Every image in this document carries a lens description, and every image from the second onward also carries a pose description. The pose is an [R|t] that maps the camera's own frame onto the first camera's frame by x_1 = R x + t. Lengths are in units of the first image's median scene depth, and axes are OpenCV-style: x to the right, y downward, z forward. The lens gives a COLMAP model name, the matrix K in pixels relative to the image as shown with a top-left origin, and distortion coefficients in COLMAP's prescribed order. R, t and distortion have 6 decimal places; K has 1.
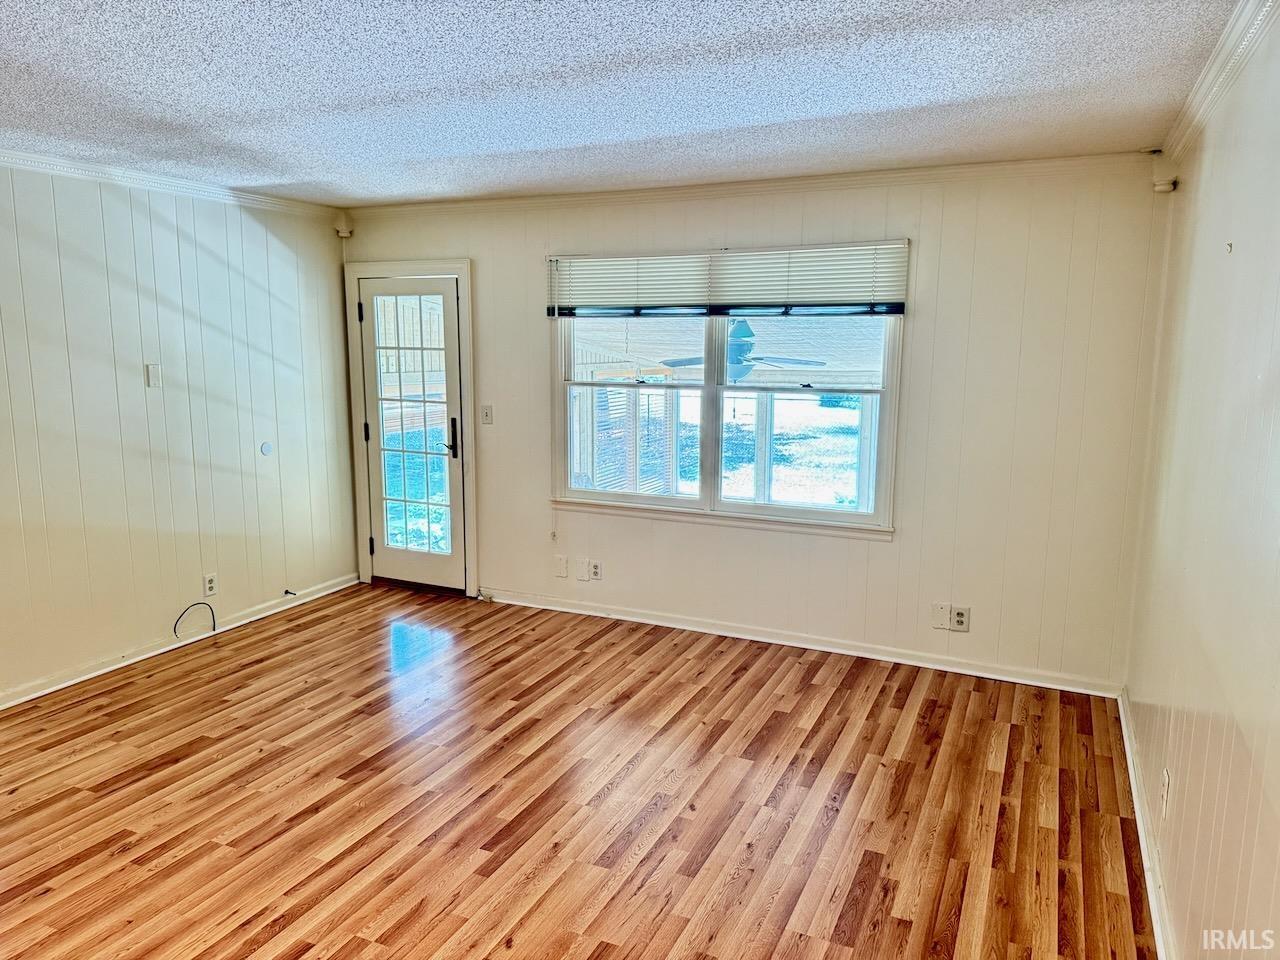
lens RADIAL K [[907.3, 0, 639.8], [0, 907.3, 480.4], [0, 0, 1]] dist [-0.001328, 0.002430]
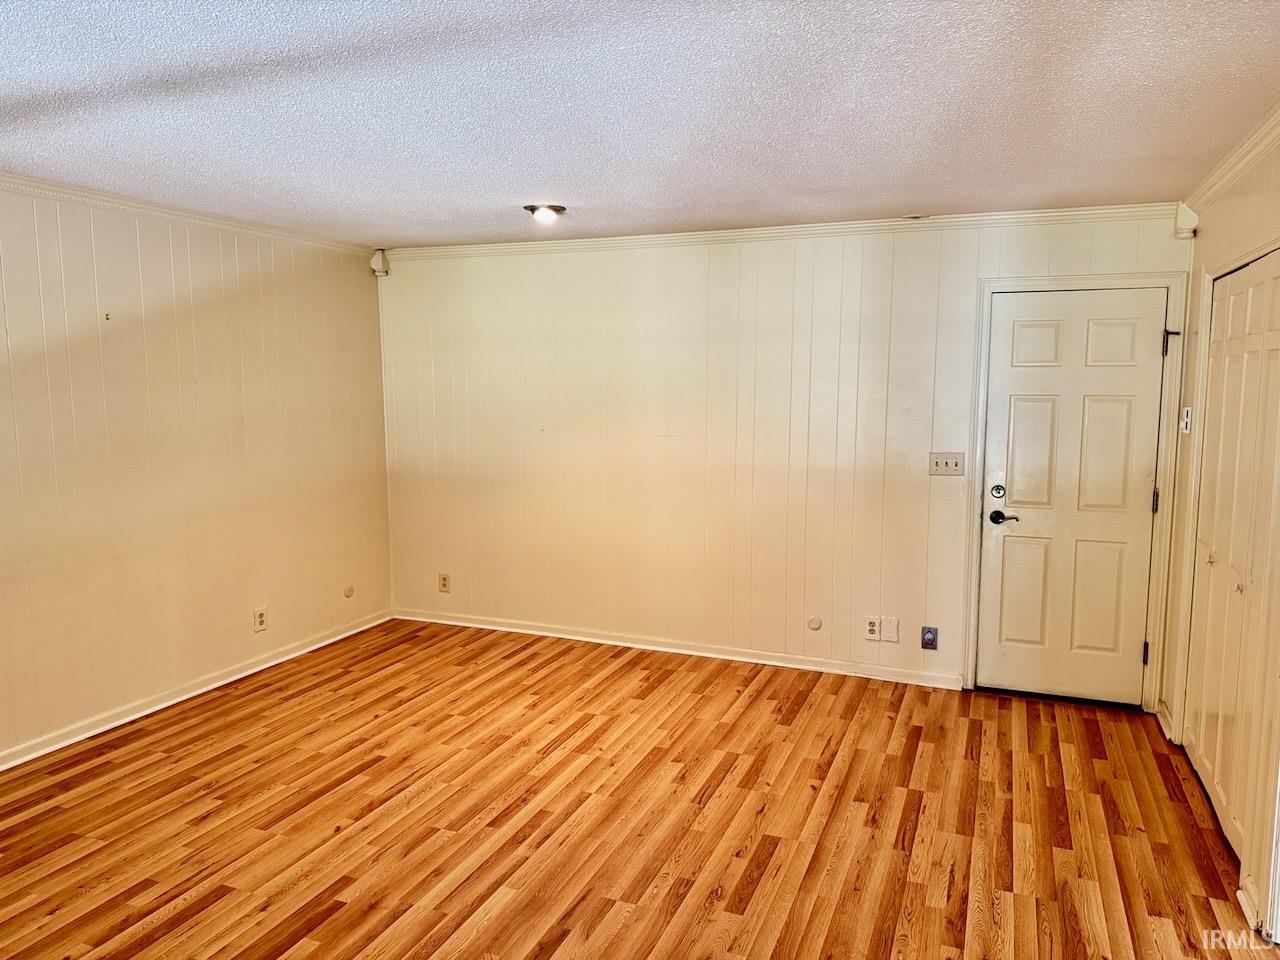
lens RADIAL K [[907.3, 0, 640.1], [0, 907.3, 478.0], [0, 0, 1]] dist [-0.001328, 0.002430]
pose [[-0.998960, -0.001580, -0.045562, -0.455964], [-0.013681, 0.963725, 0.266547, -0.294172], [0.043488, 0.266893, -0.962744, 1.878504]]
